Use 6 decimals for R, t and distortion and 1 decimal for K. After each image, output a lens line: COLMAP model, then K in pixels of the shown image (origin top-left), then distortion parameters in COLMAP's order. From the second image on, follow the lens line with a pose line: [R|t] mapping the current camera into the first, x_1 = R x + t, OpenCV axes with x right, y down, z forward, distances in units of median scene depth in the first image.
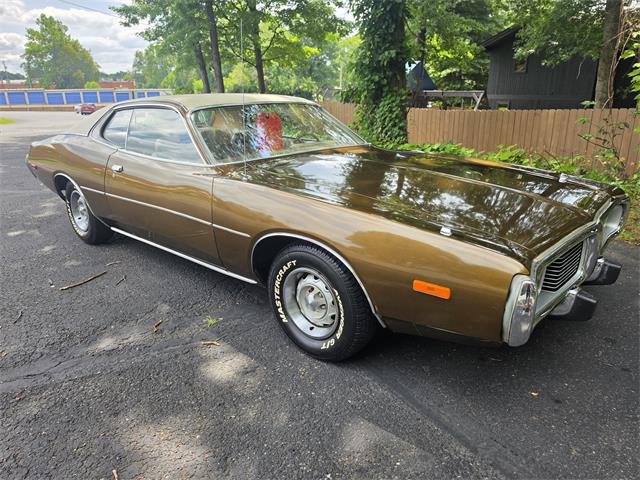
lens RADIAL K [[459.0, 0, 315.9], [0, 459.0, 242.8], [0, 0, 1]] dist [0.005235, -0.005069]
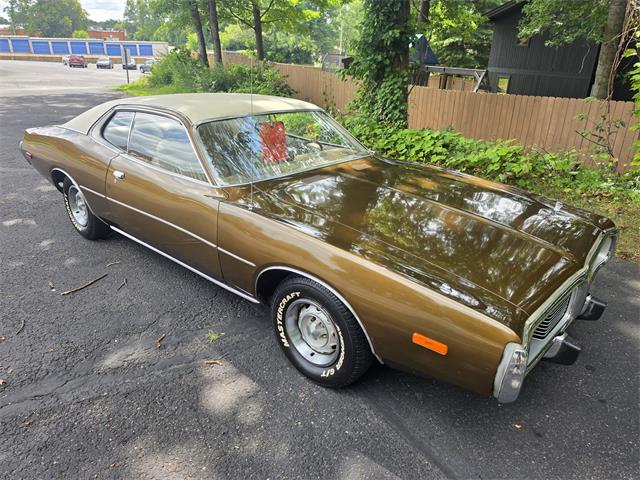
lens RADIAL K [[459.0, 0, 326.2], [0, 459.0, 241.3], [0, 0, 1]] dist [0.005235, -0.005069]
pose [[0.998663, 0.033755, 0.039153, -0.023158], [-0.036638, 0.996479, 0.075418, -0.129296], [-0.036469, -0.076752, 0.996383, -0.018493]]
